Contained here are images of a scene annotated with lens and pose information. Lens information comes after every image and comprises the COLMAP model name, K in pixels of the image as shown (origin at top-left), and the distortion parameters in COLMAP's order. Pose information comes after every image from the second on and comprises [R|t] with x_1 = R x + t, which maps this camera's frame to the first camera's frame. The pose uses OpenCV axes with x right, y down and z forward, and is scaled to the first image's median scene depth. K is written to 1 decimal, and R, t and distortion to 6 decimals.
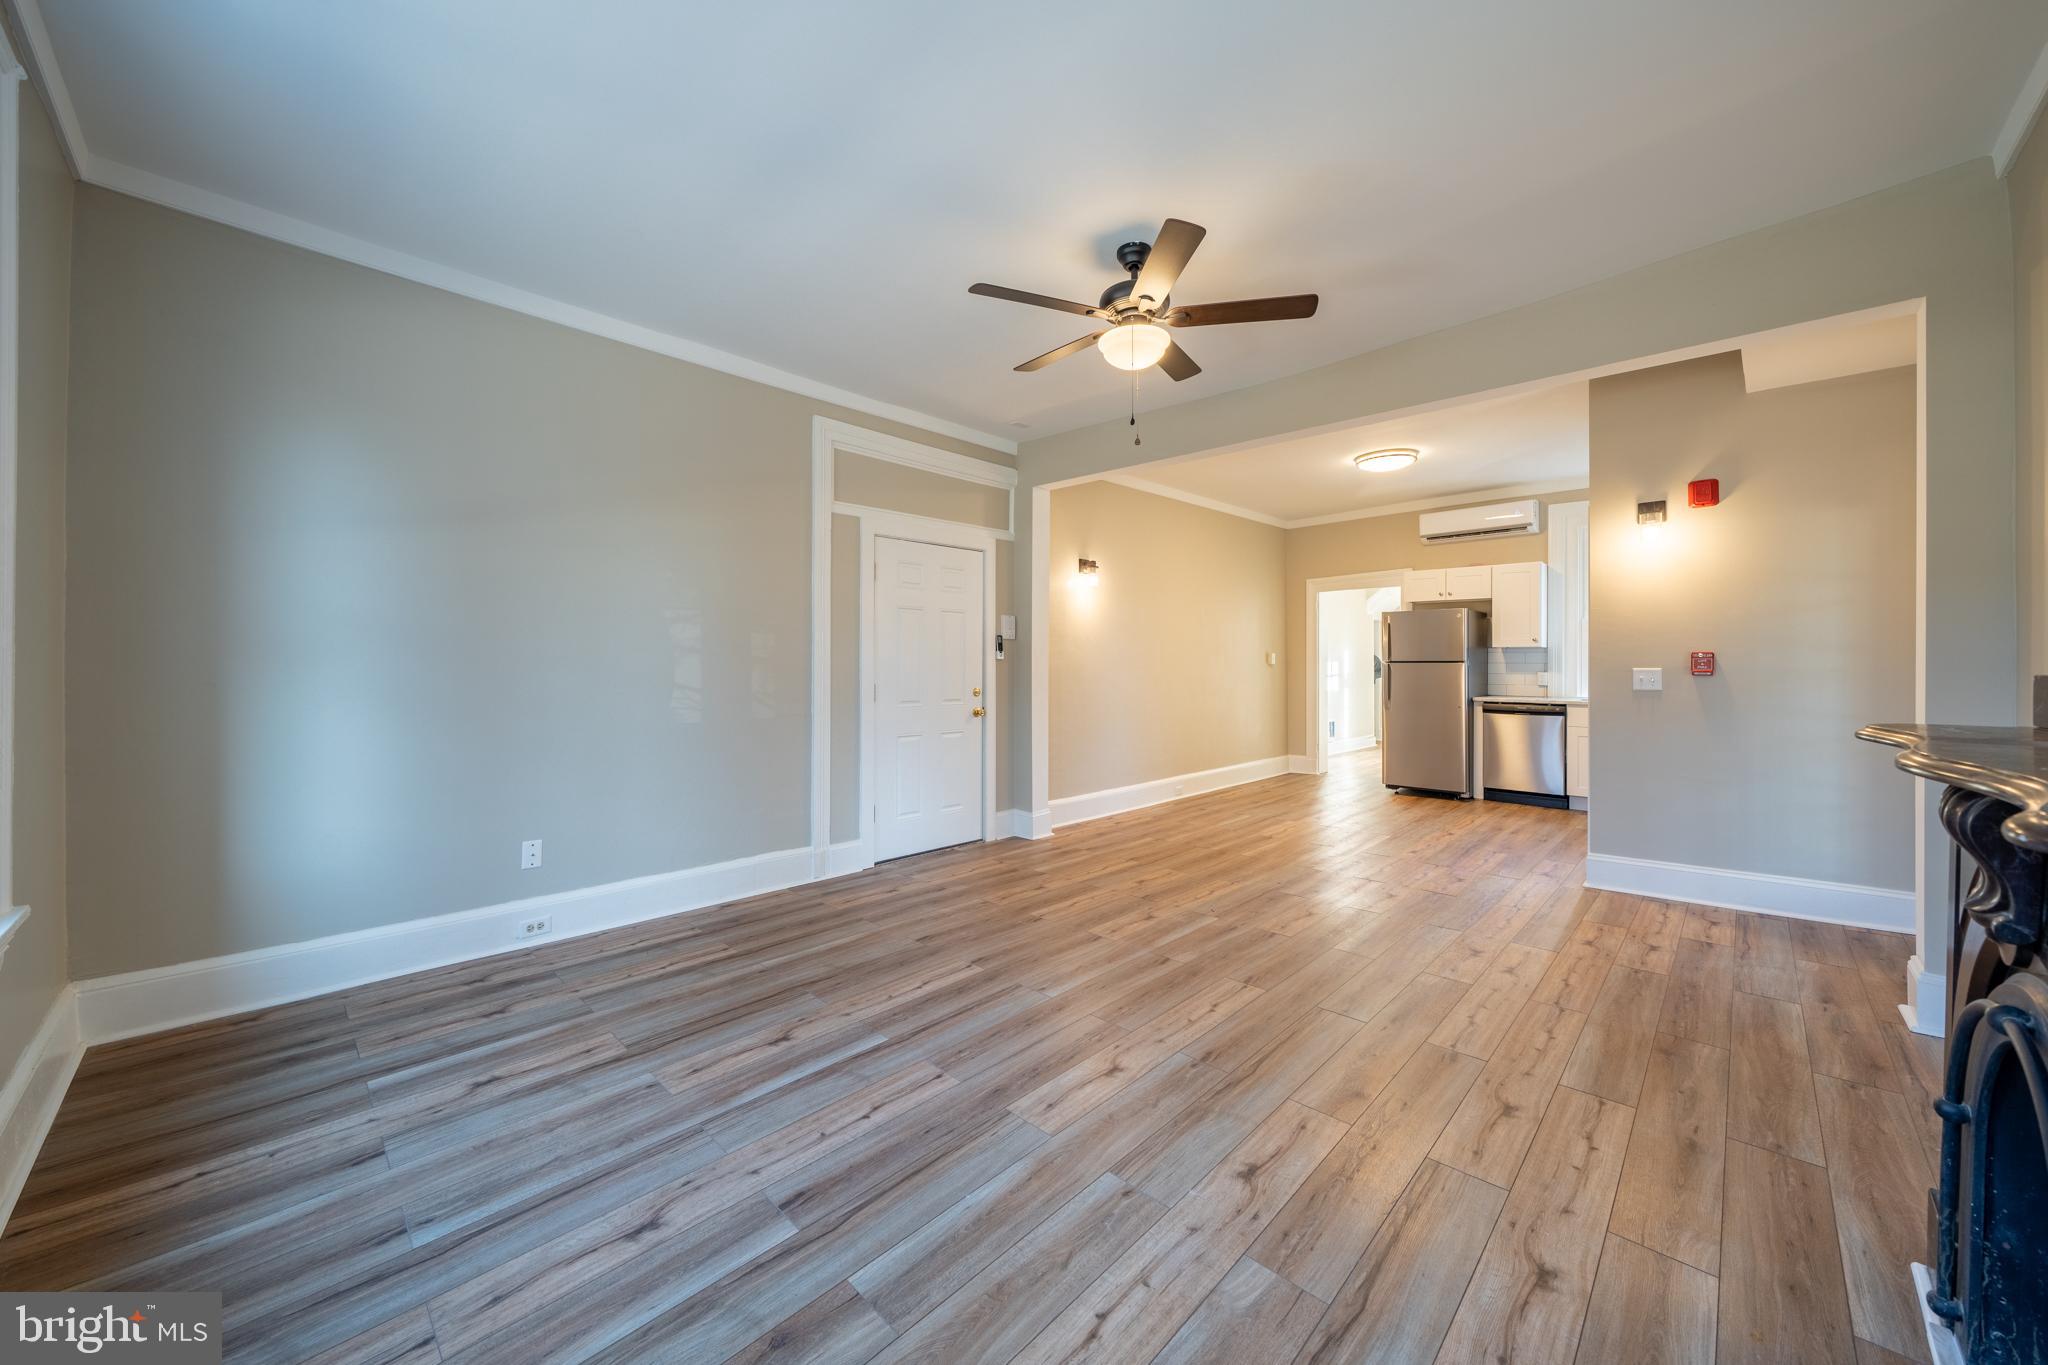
lens RADIAL K [[742.1, 0, 1032.0], [0, 742.1, 661.7], [0, 0, 1]] dist [-0.000906, 0.000031]
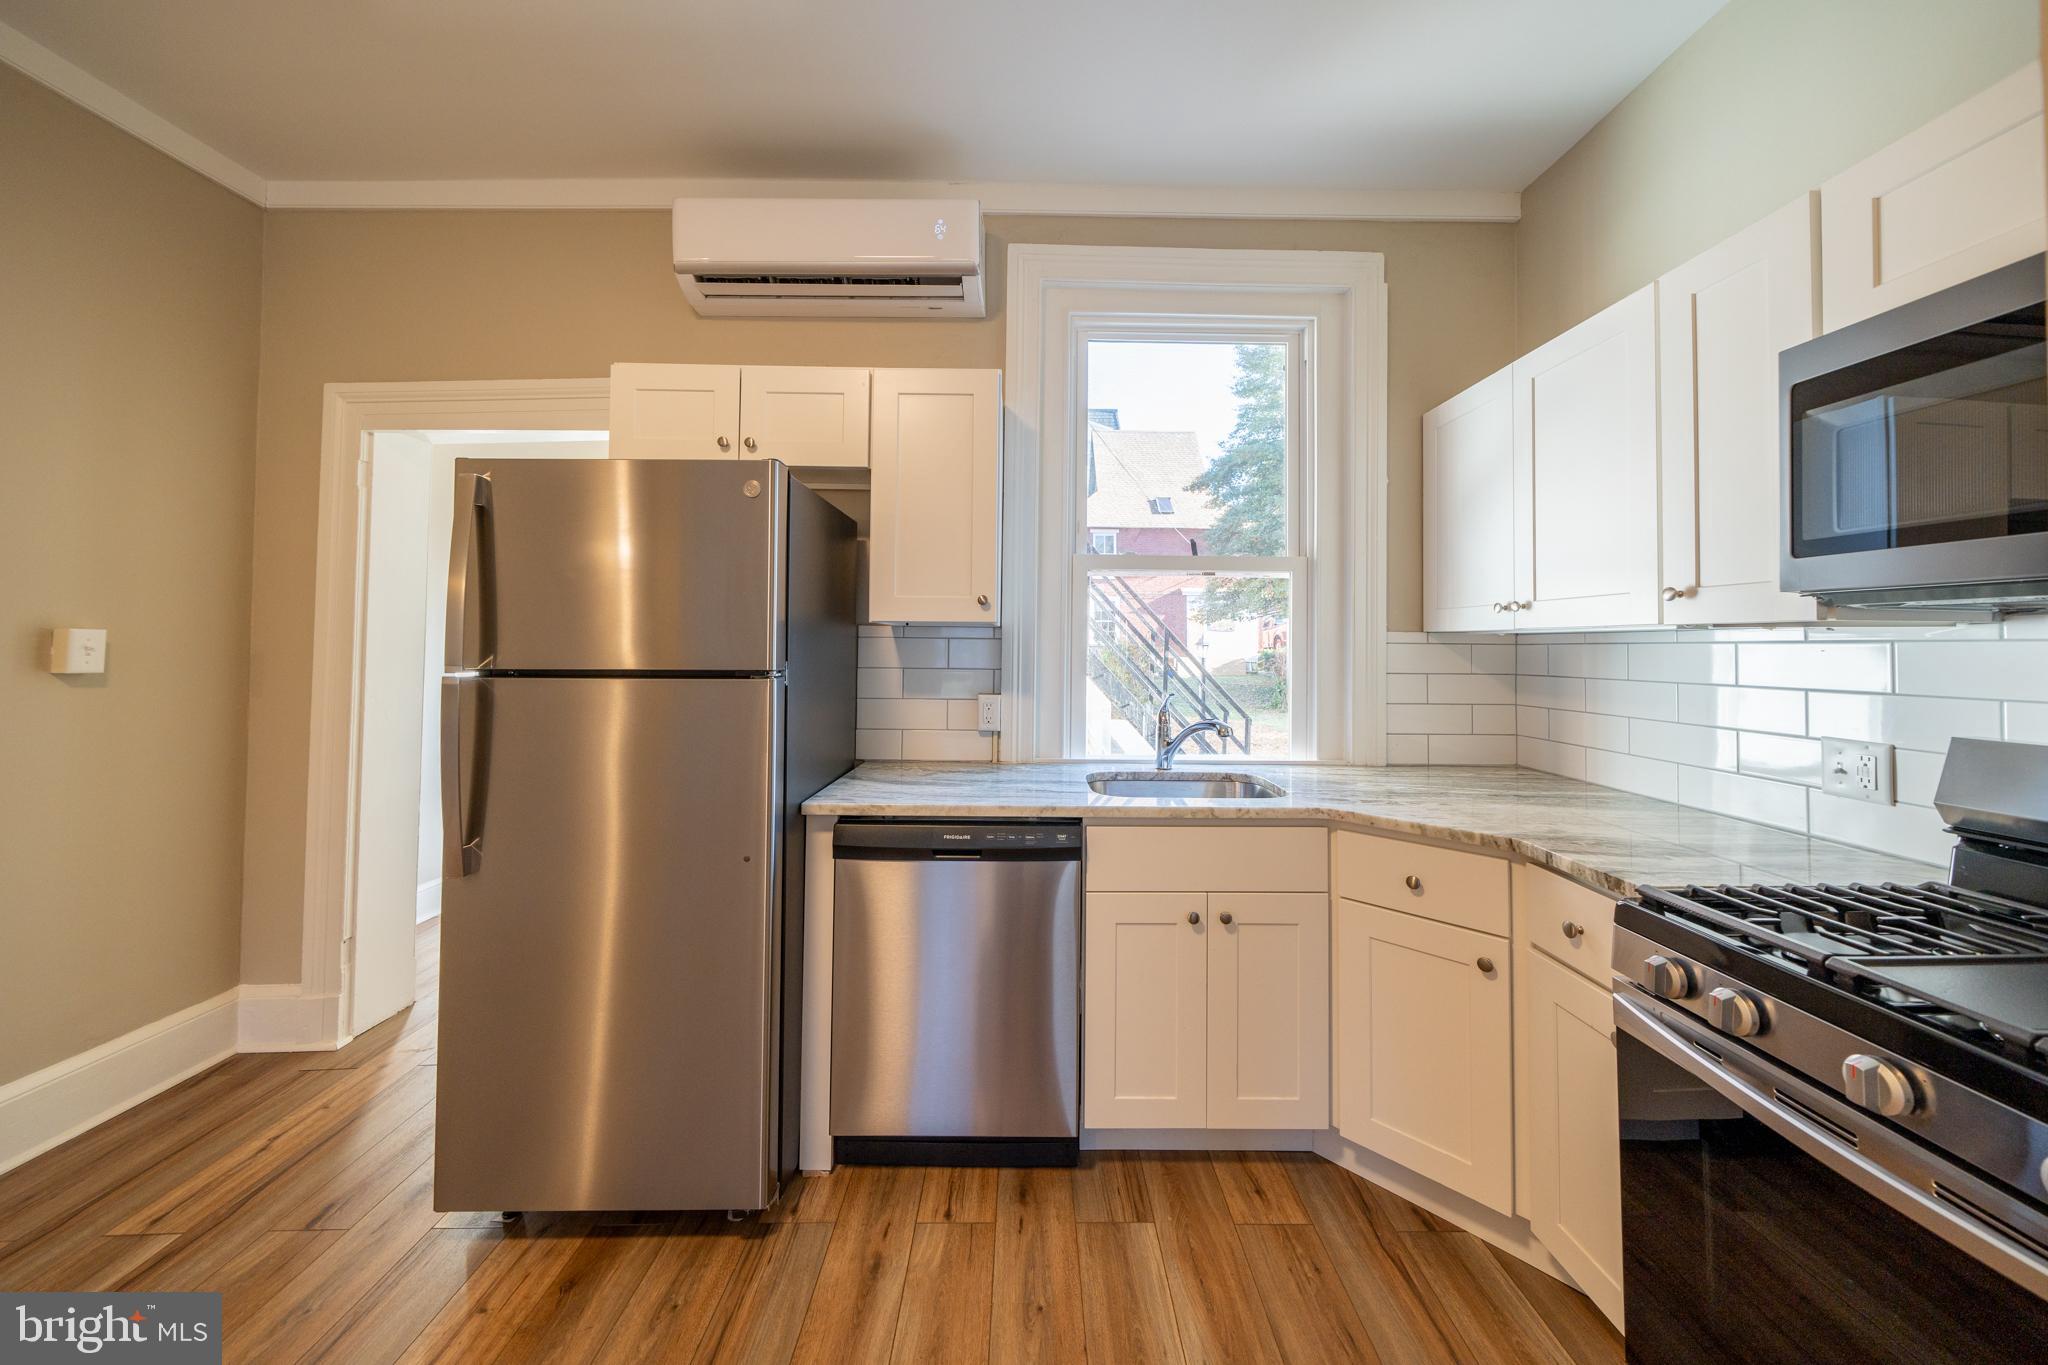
lens RADIAL K [[704.2, 0, 1027.1], [0, 704.2, 629.0], [0, 0, 1]] dist [-0.000867, -0.000014]
pose [[0.718864, 0.023309, 0.694760, 1.089653], [-0.006870, 0.999627, -0.026429, -0.021651], [-0.695117, 0.014226, 0.718756, 1.744390]]
